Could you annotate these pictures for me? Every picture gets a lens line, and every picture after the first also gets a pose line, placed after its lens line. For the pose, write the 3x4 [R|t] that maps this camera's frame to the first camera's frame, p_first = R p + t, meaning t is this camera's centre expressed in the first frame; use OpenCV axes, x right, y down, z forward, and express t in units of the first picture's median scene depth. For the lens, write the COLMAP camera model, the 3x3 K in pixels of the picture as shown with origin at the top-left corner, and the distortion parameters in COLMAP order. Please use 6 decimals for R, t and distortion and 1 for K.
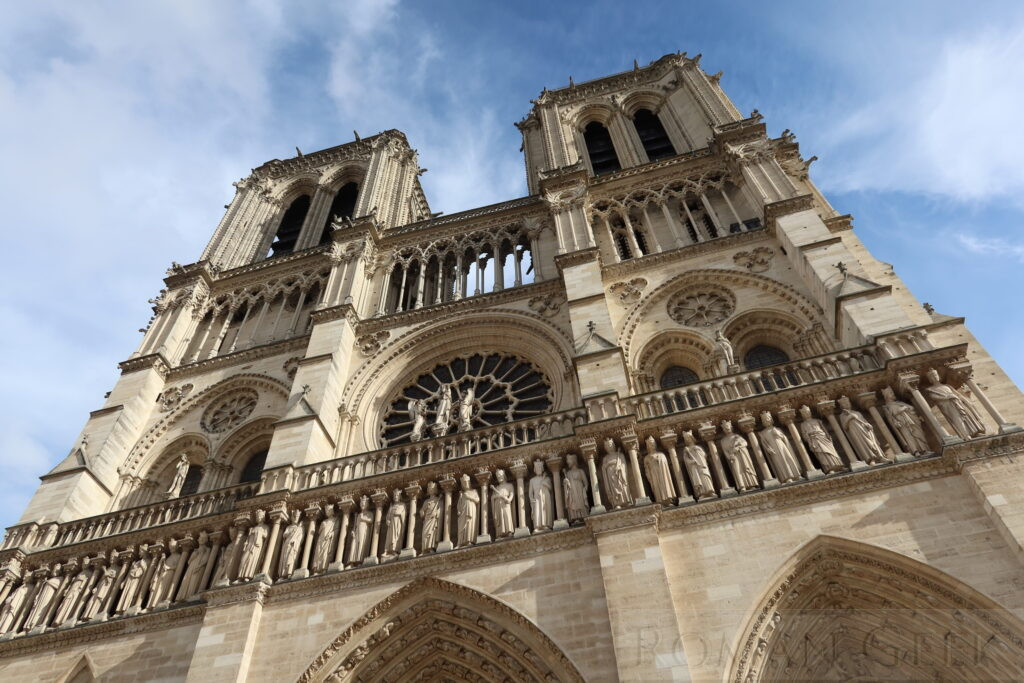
lens RADIAL K [[711.0, 0, 509.7], [0, 711.0, 341.8], [0, 0, 1]] dist [-0.014070, 0.001209]
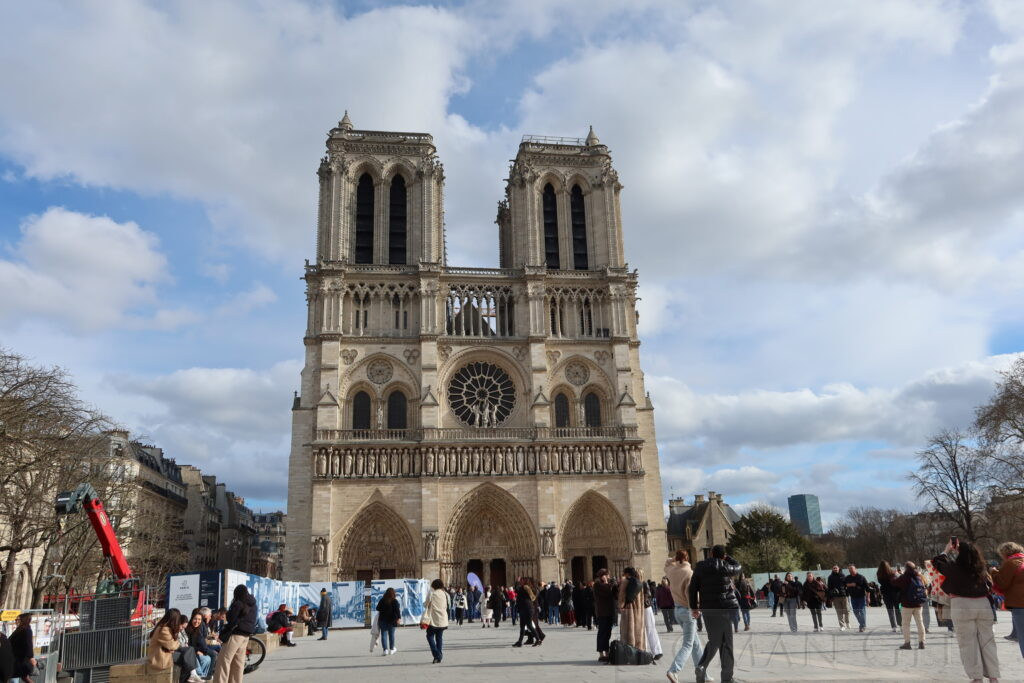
lens RADIAL K [[840.2, 0, 511.8], [0, 840.2, 341.6], [0, 0, 1]] dist [0.002163, -0.000010]
pose [[0.917285, 0.117661, 0.380452, -1.608877], [-0.306935, 0.817587, 0.487179, -2.215139], [-0.253731, -0.563656, 0.786074, -1.849201]]
